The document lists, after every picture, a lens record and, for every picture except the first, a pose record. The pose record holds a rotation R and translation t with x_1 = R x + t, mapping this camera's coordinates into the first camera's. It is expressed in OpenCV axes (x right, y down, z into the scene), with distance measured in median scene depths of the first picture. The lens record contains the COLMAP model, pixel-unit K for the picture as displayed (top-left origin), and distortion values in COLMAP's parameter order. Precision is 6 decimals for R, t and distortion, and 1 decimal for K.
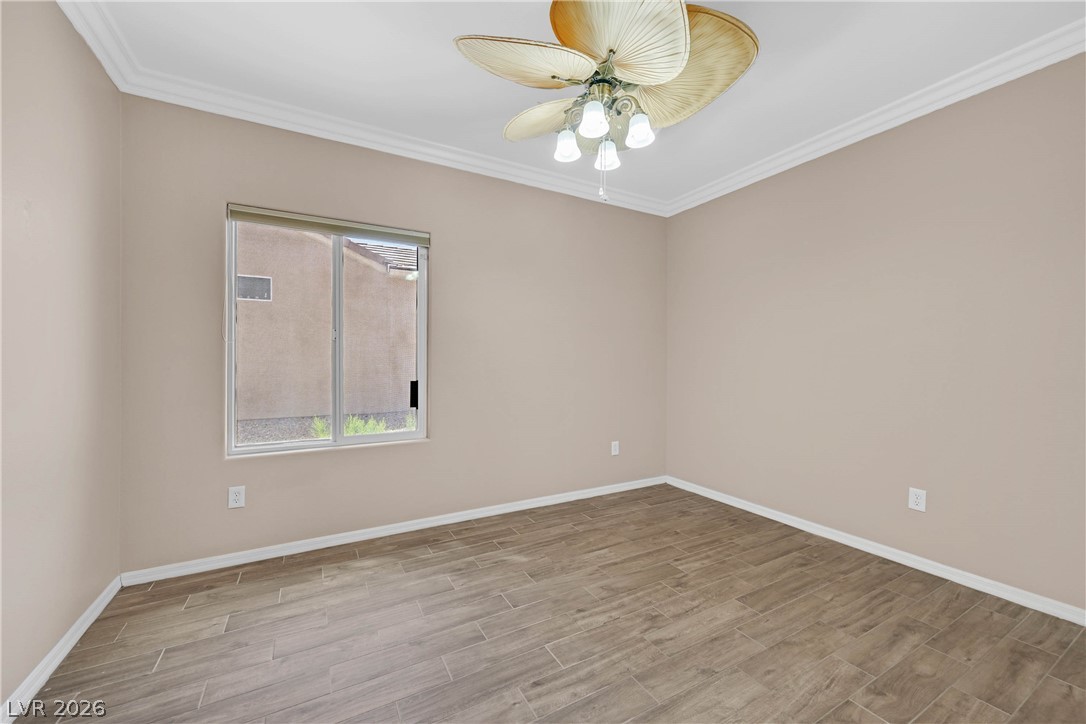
lens RADIAL K [[422.6, 0, 543.0], [0, 422.6, 362.0], [0, 0, 1]] dist [0.000510, -0.000102]
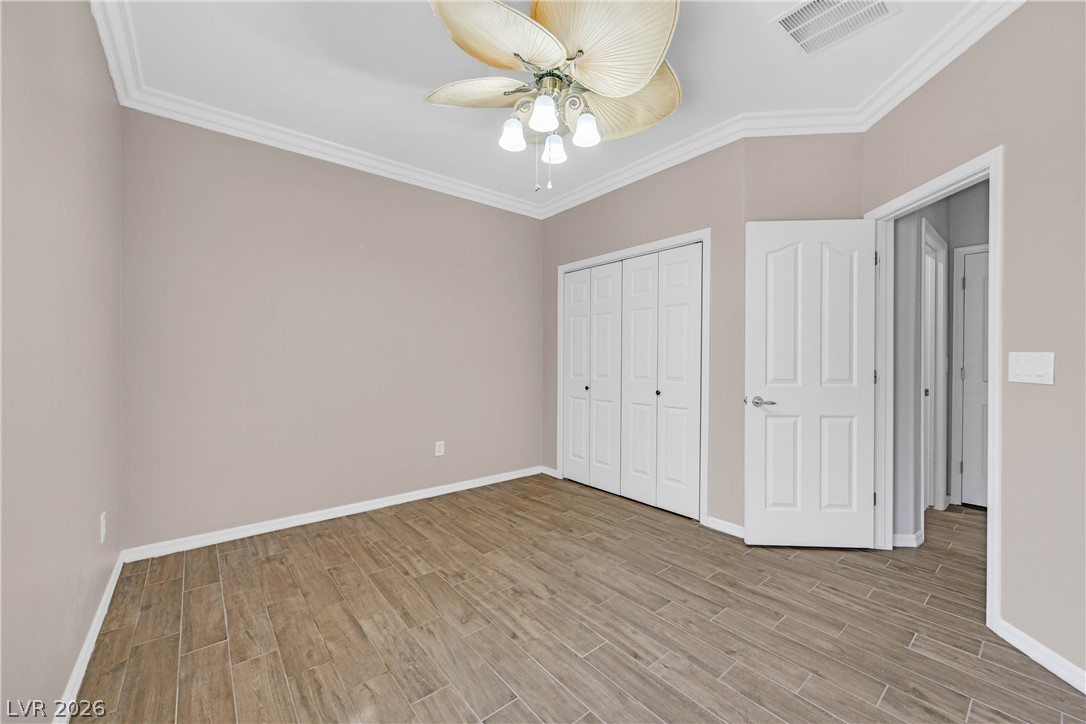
lens RADIAL K [[422.6, 0, 543.0], [0, 422.6, 362.0], [0, 0, 1]] dist [0.000510, -0.000102]
pose [[-0.177255, -0.007203, 0.984139, -0.737413], [-0.000507, 0.999974, 0.007228, 0.008282], [-0.984165, 0.000782, -0.177254, 1.027821]]
